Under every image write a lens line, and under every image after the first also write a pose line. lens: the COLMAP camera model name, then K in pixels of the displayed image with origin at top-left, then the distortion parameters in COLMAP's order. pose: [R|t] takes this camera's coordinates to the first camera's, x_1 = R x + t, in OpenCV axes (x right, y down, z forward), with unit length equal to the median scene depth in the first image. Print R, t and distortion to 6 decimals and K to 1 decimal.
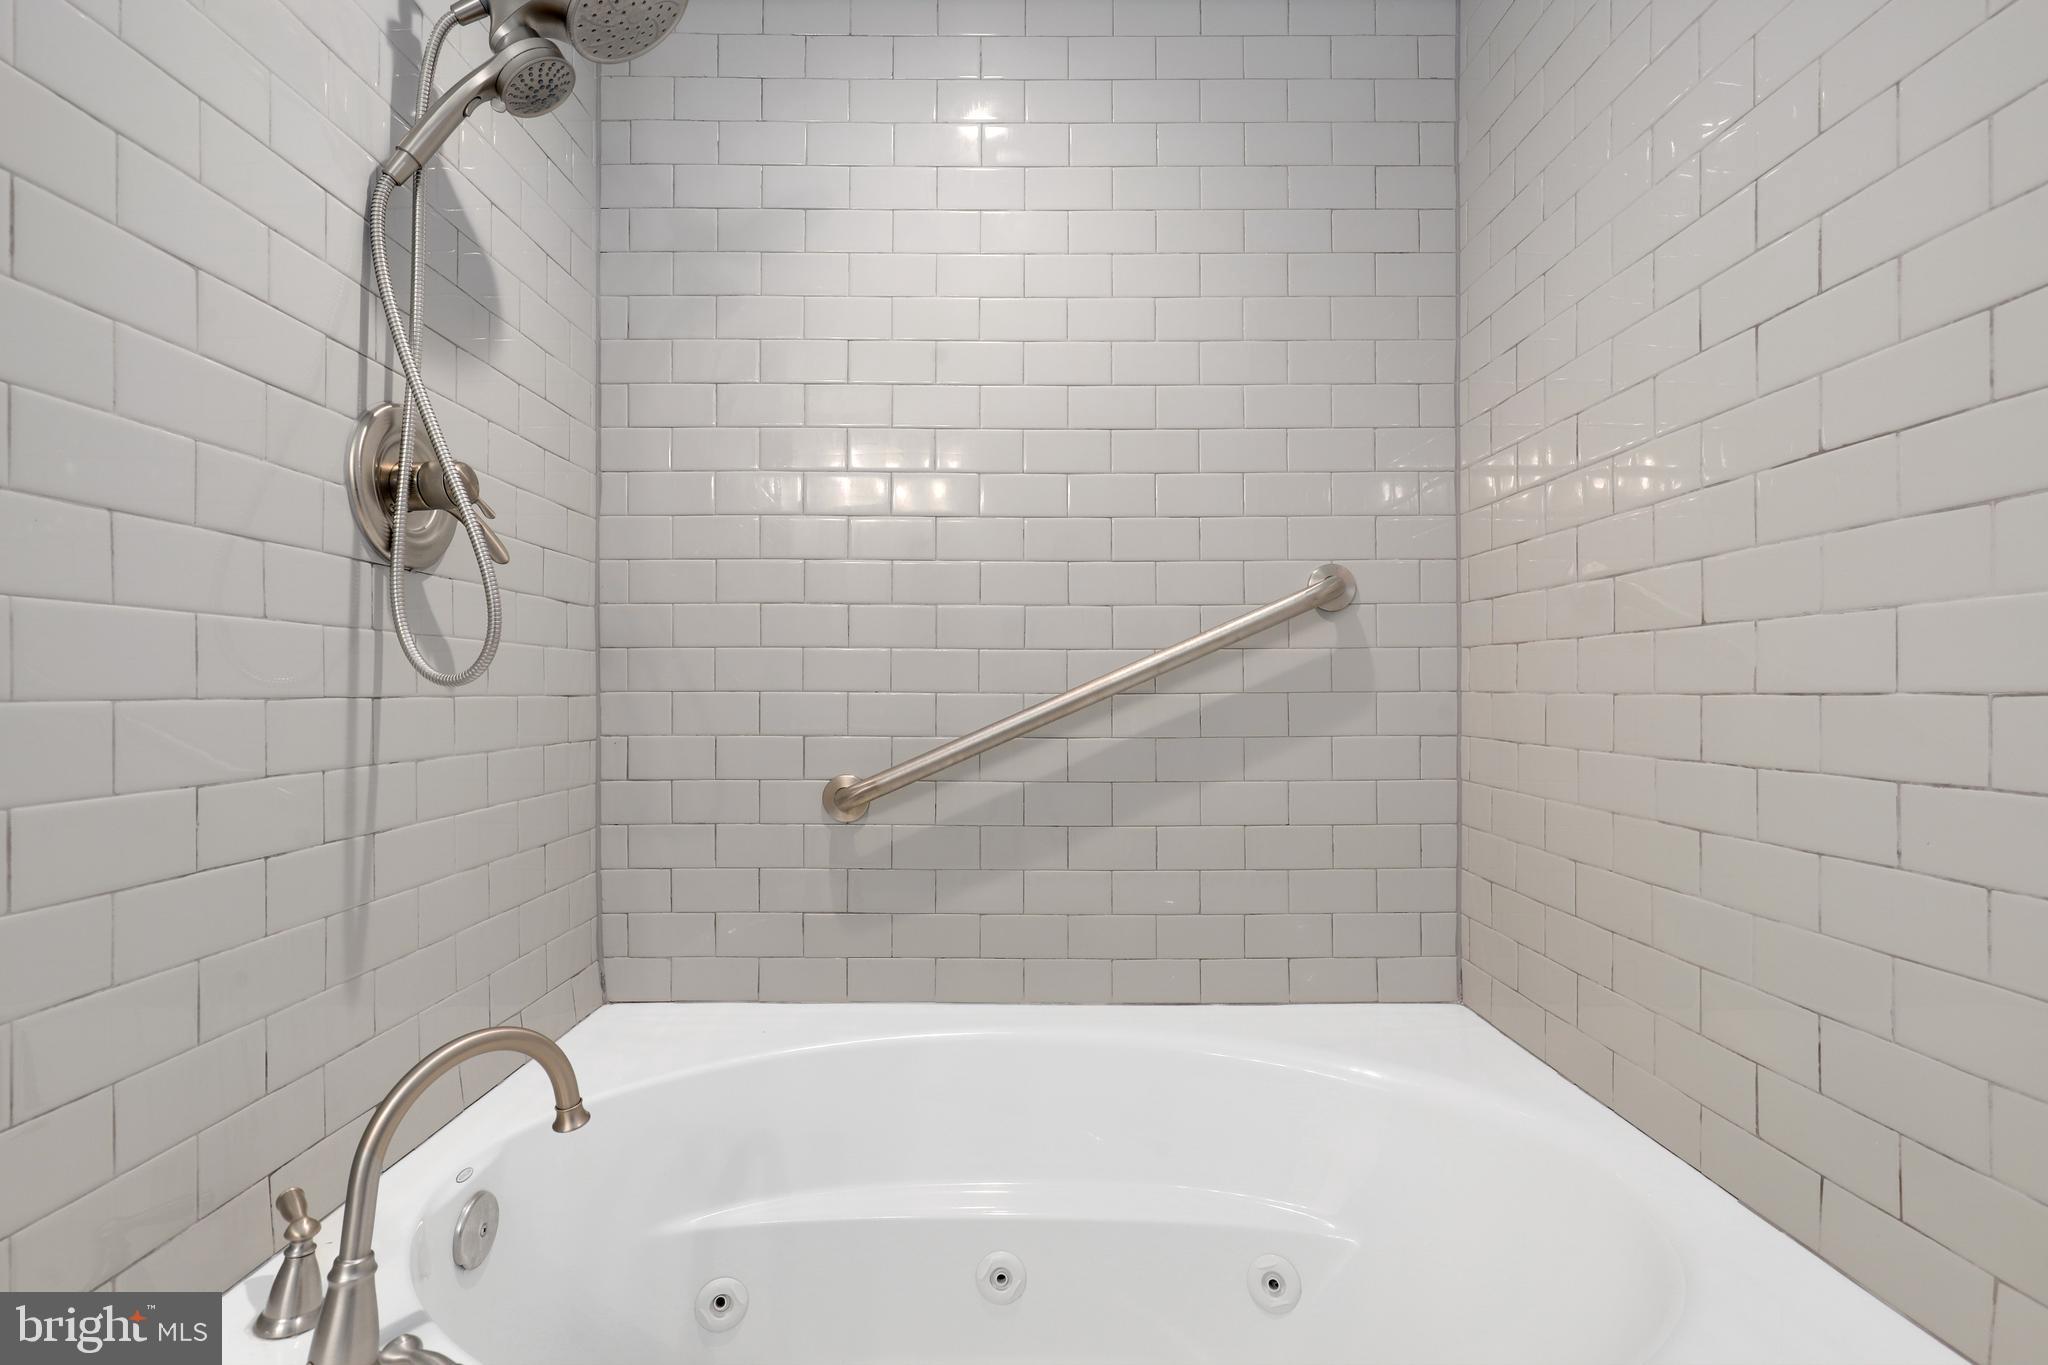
lens RADIAL K [[924.4, 0, 1016.8], [0, 924.4, 692.6], [0, 0, 1]] dist [-0.000857, -0.000446]
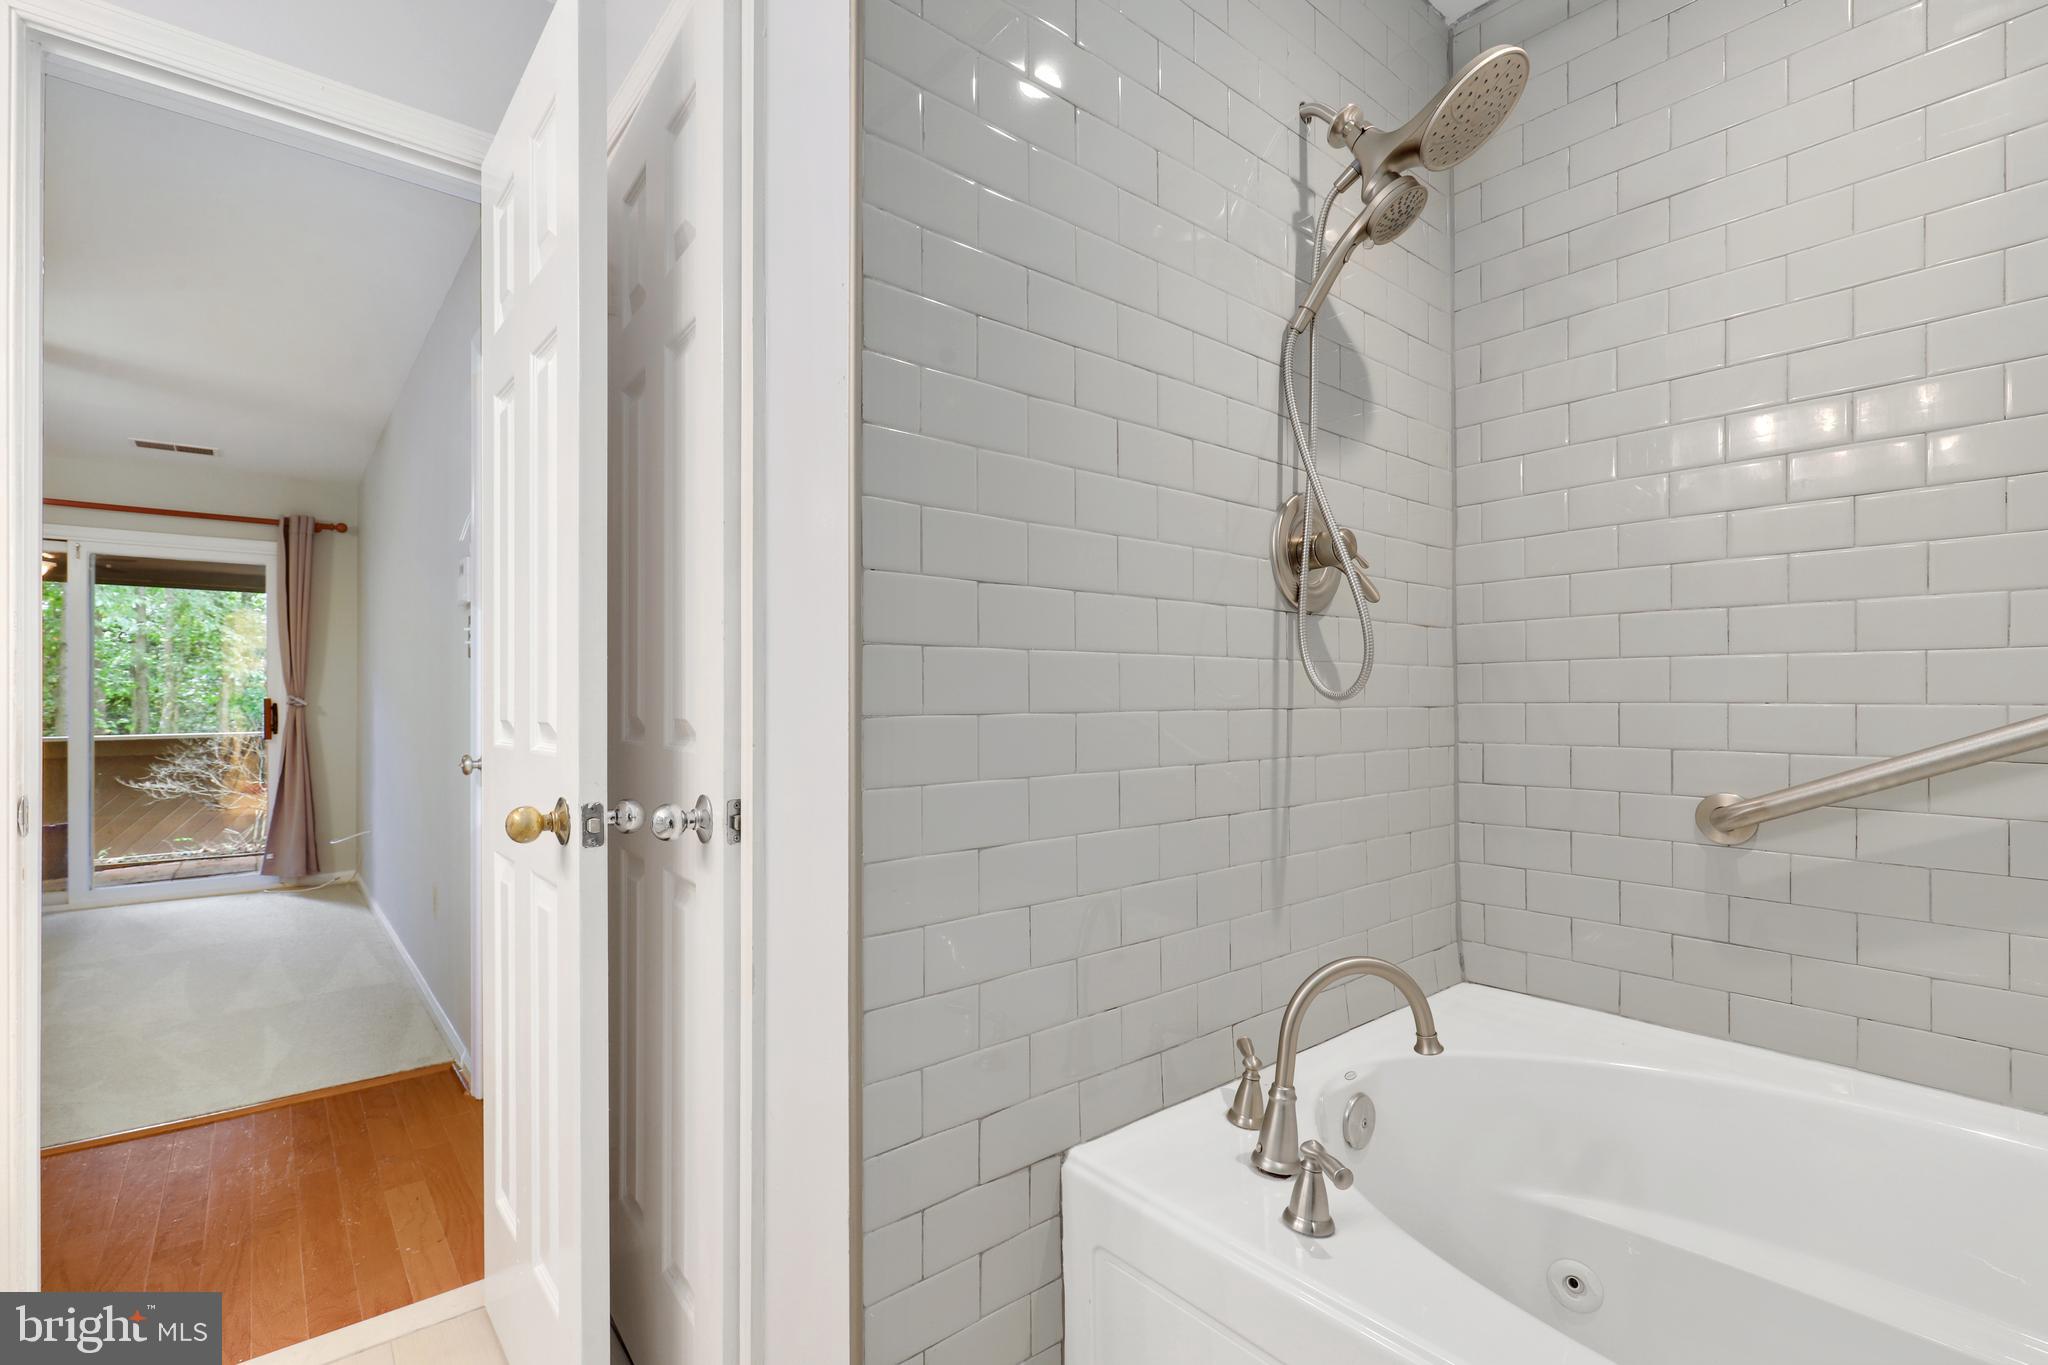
lens RADIAL K [[924.4, 0, 1016.8], [0, 924.4, 692.6], [0, 0, 1]] dist [-0.000857, -0.000446]
pose [[0.636426, -0.010825, -0.771262, 0.110179], [0.003396, 0.999931, -0.011232, -0.004574], [0.771330, 0.004530, 0.636419, -0.188963]]
